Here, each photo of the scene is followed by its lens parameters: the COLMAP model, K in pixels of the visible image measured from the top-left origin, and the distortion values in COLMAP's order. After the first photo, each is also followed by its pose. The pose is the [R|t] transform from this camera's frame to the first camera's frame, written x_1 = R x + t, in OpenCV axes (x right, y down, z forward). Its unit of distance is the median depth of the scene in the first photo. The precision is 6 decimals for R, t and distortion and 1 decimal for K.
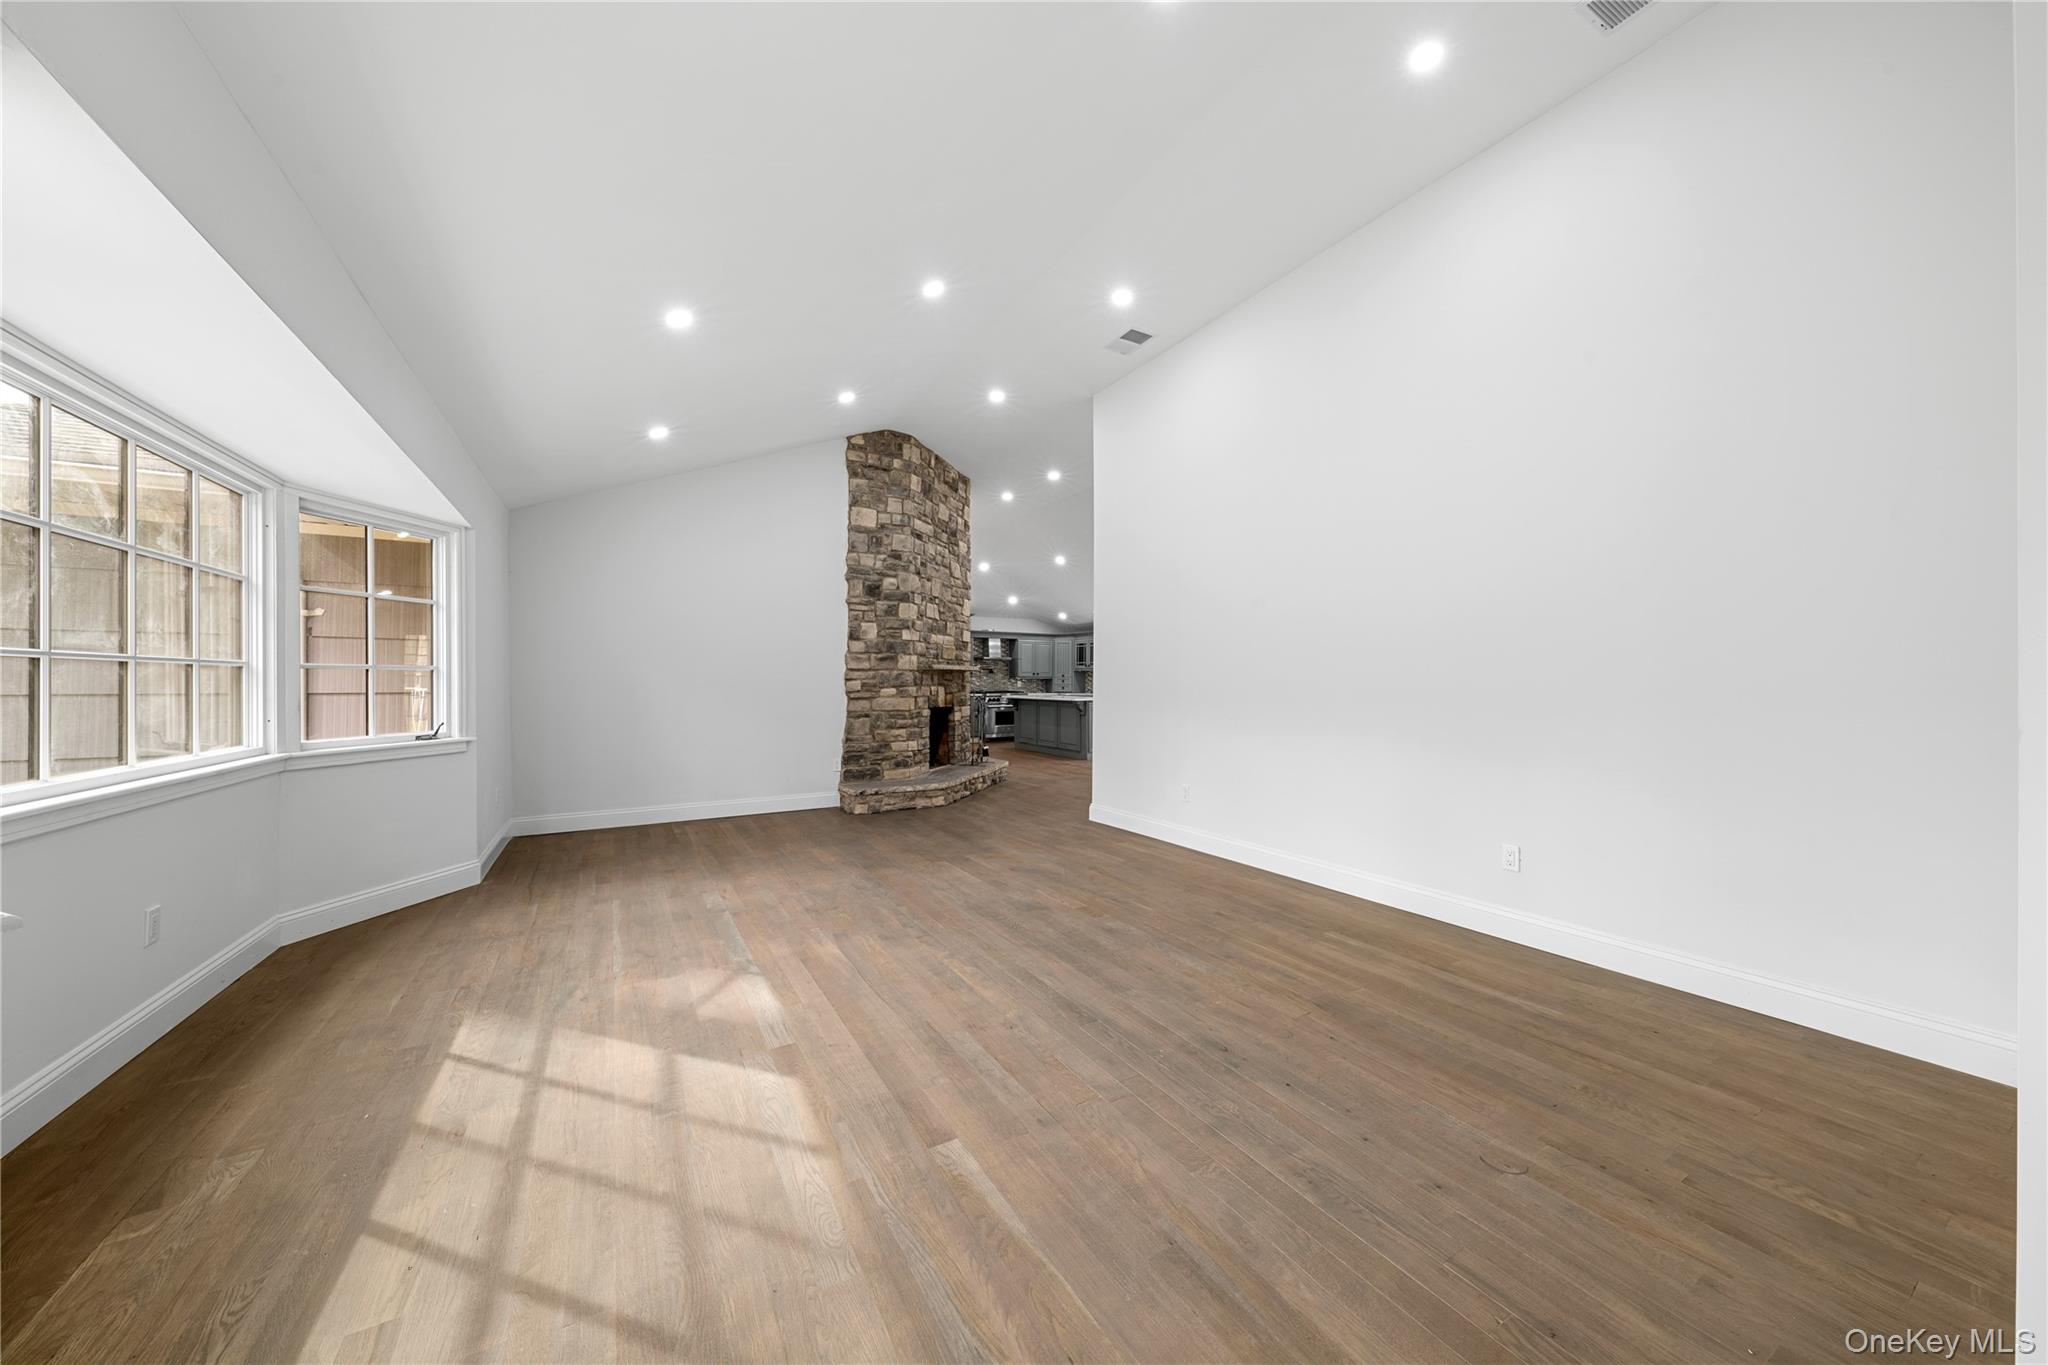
lens RADIAL K [[699.8, 0, 1017.4], [0, 699.8, 681.7], [0, 0, 1]] dist [-0.004131, 0.000454]
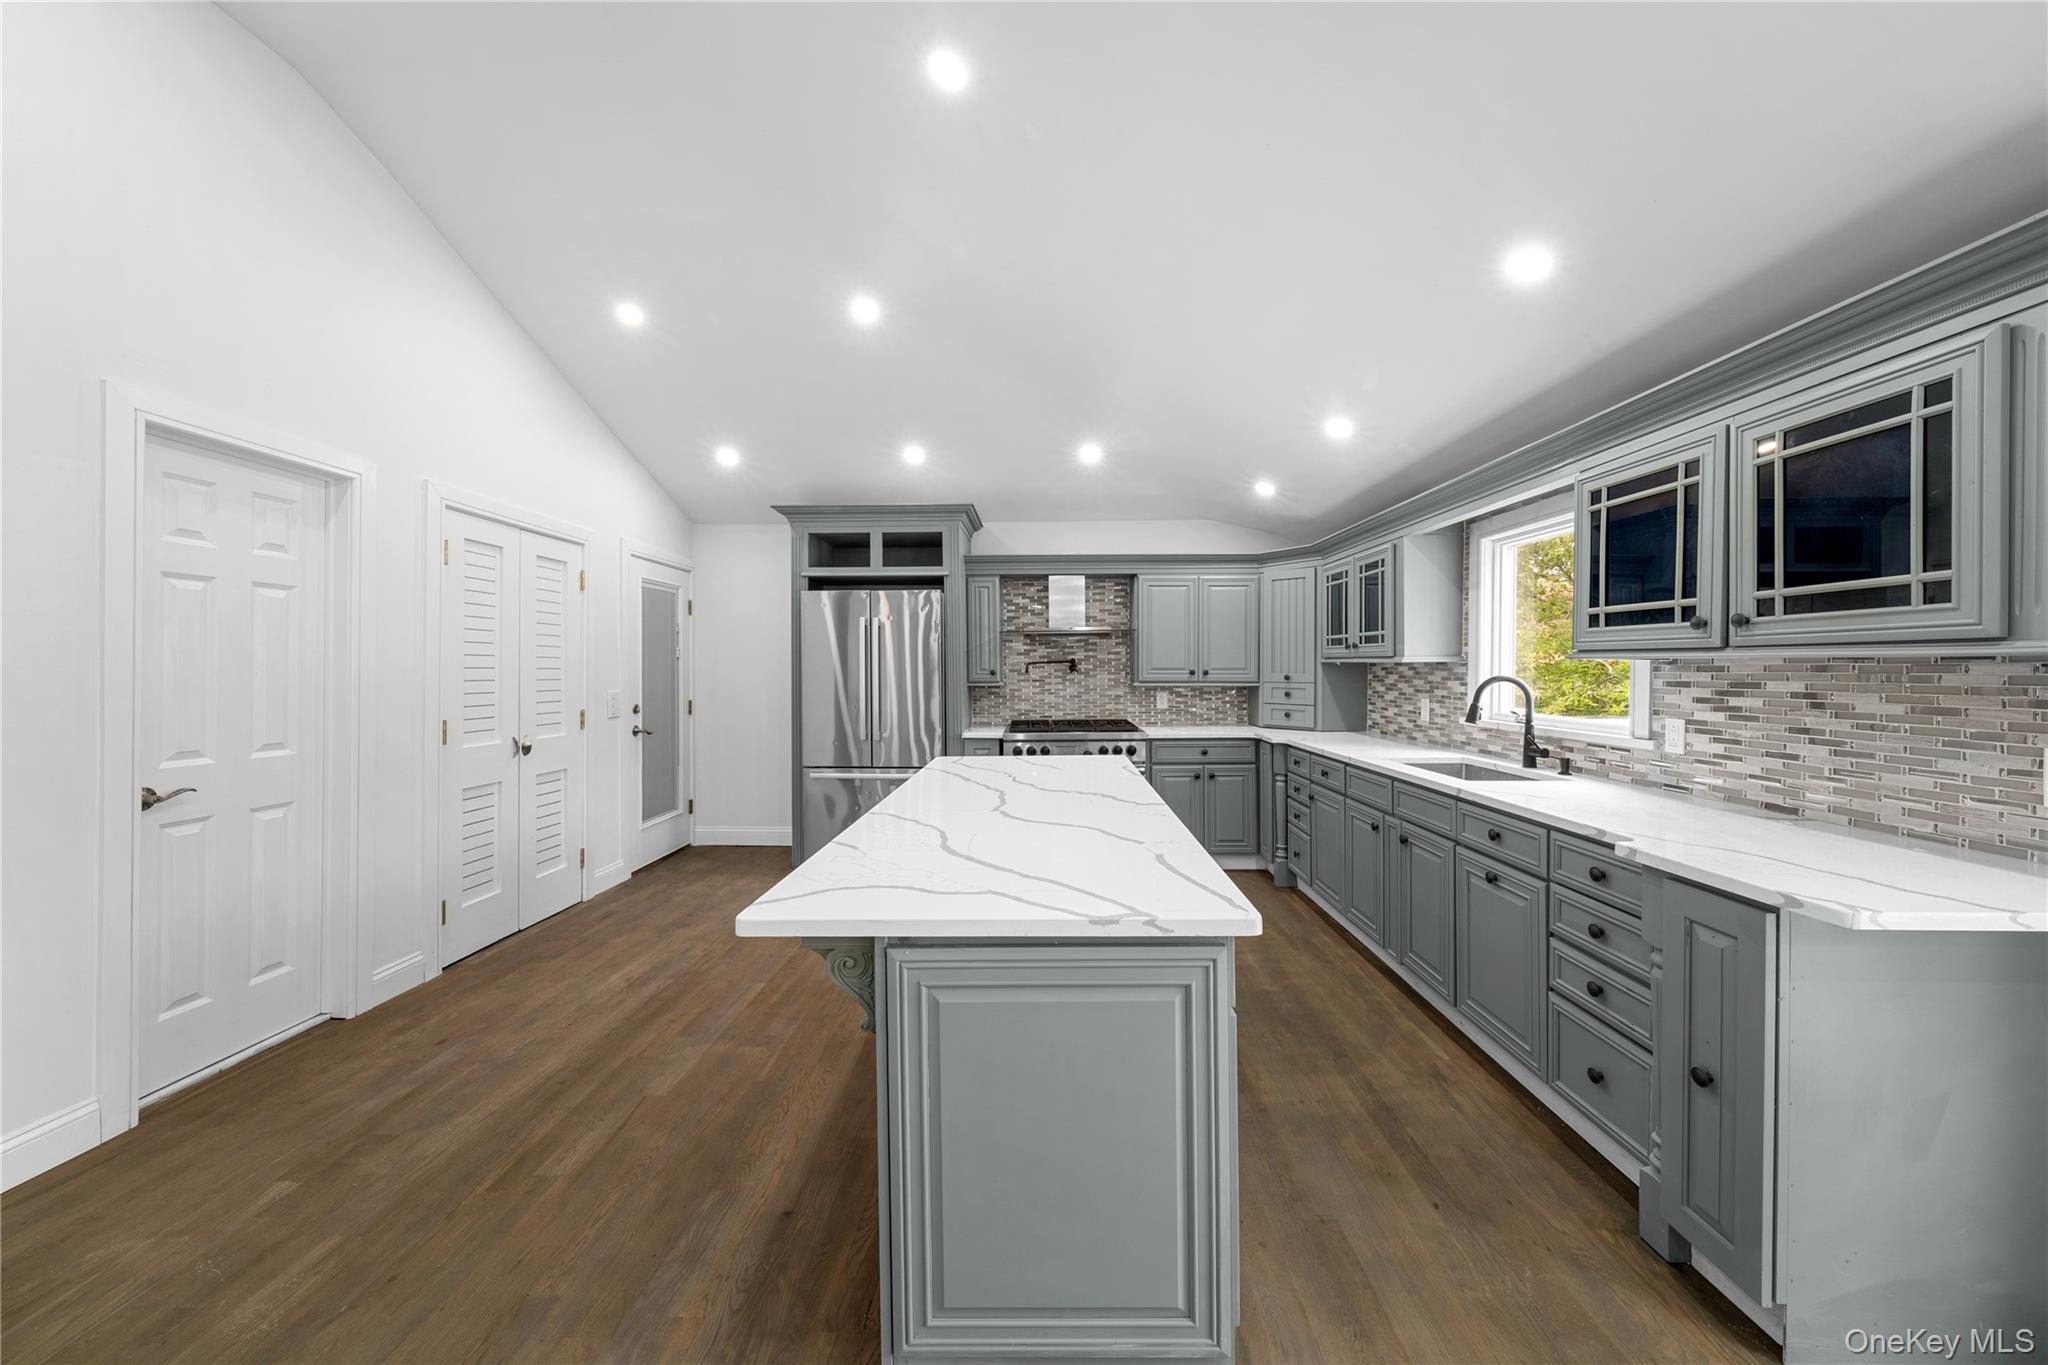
lens RADIAL K [[699.8, 0, 1033.1], [0, 699.8, 670.7], [0, 0, 1]] dist [-0.004131, 0.000454]
pose [[0.854898, -0.004524, -0.518776, 0.251404], [0.005555, 0.999984, 0.000434, -0.023289], [0.518766, -0.003253, 0.854910, 1.237365]]
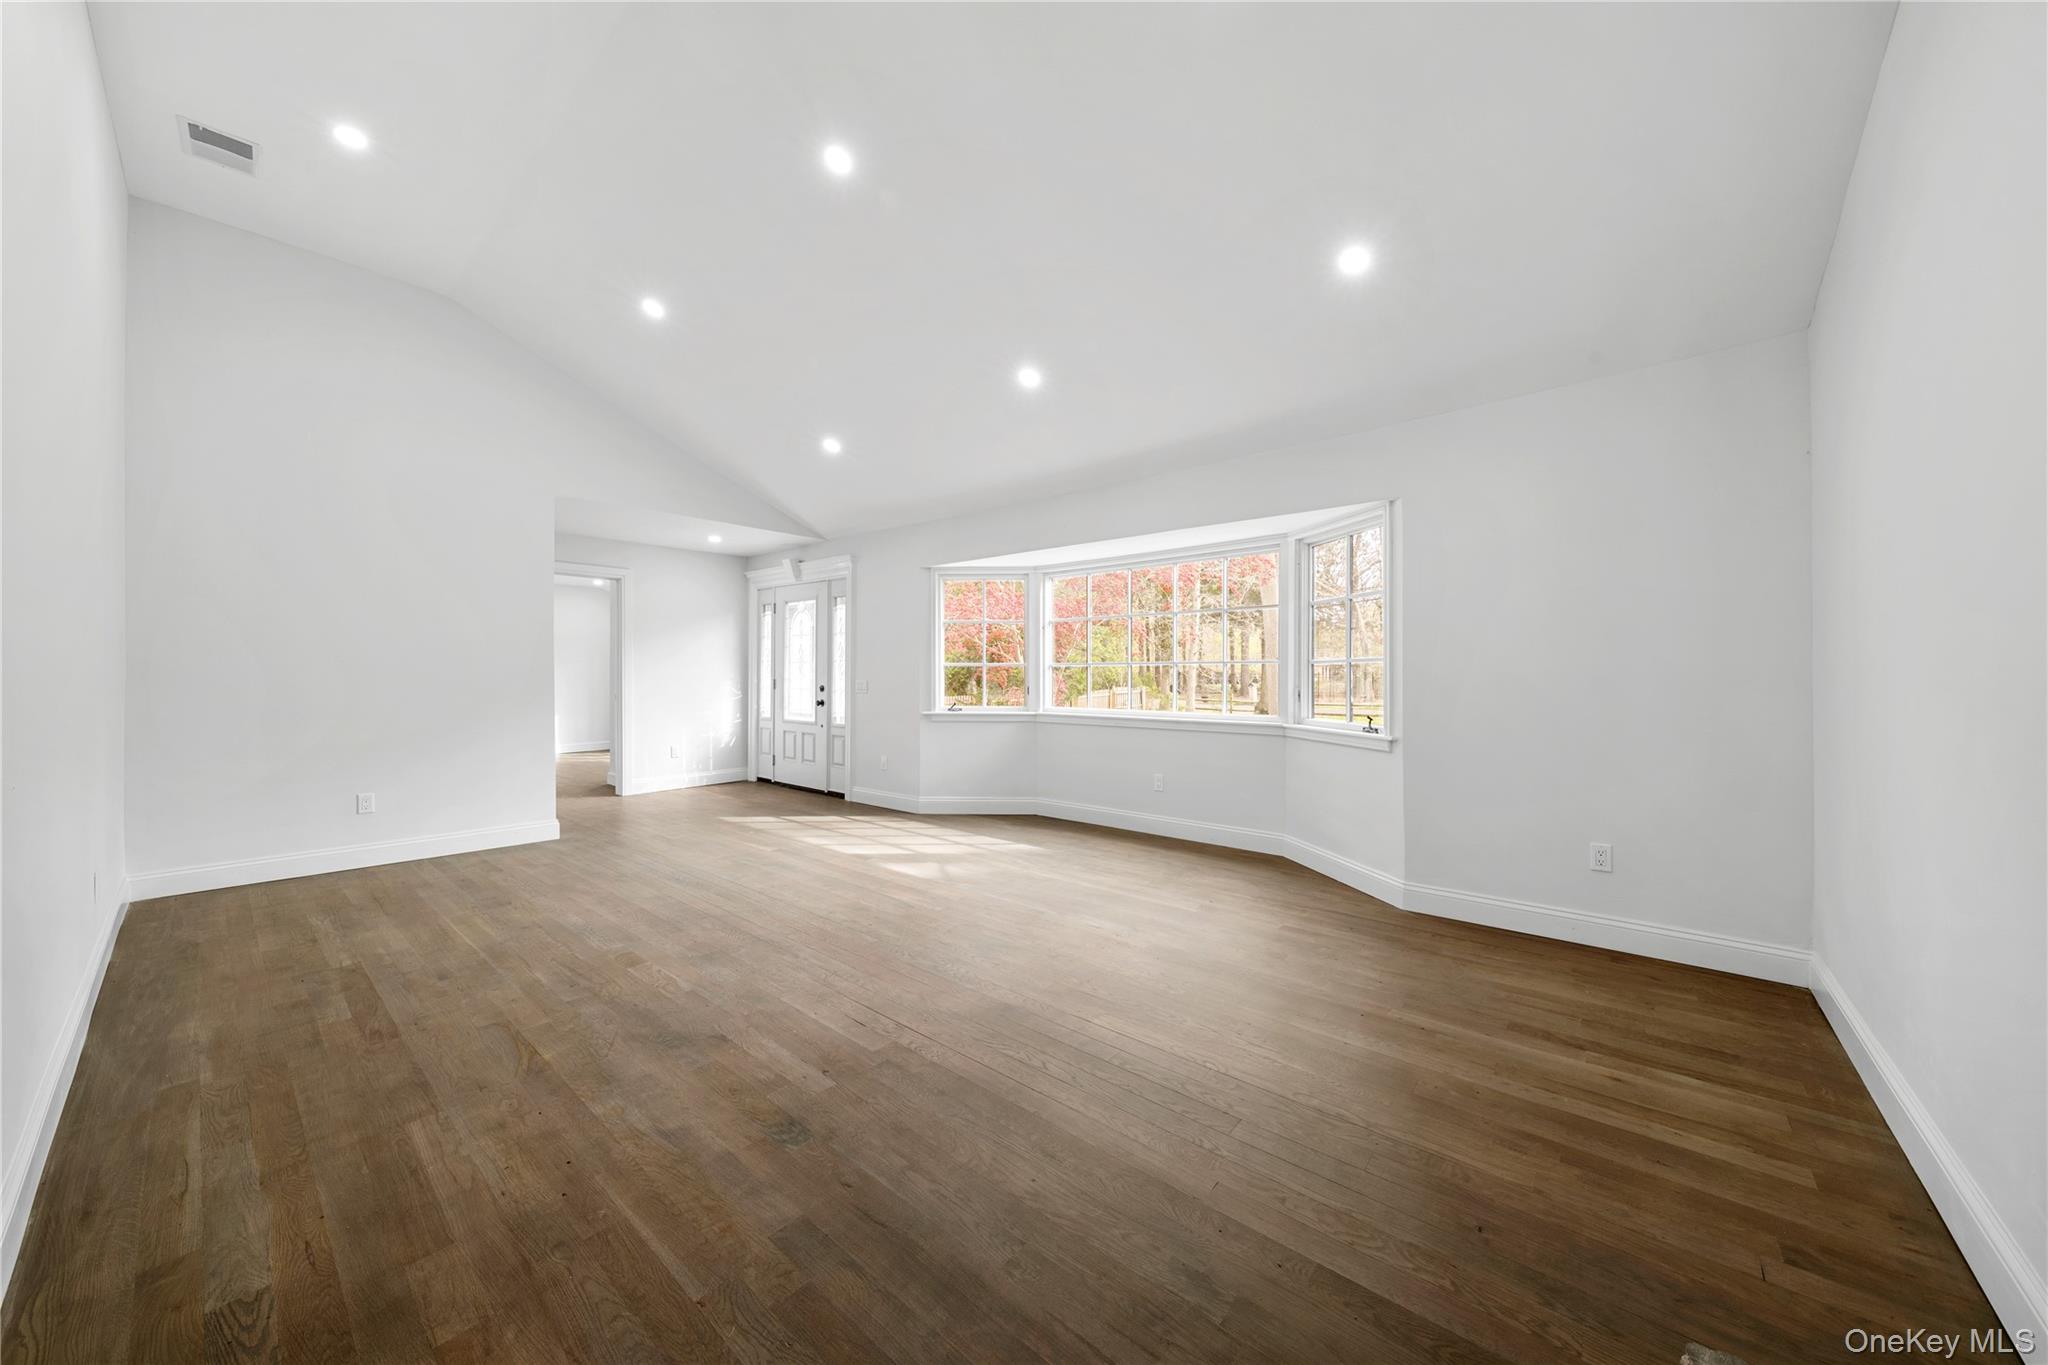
lens RADIAL K [[699.8, 0, 1027.2], [0, 699.8, 682.7], [0, 0, 1]] dist [-0.004131, 0.000454]
pose [[-0.940852, 0.006853, -0.338750, -0.026580], [0.001770, 0.999881, 0.015312, -0.001484], [0.338814, 0.013807, -0.940752, 0.894818]]
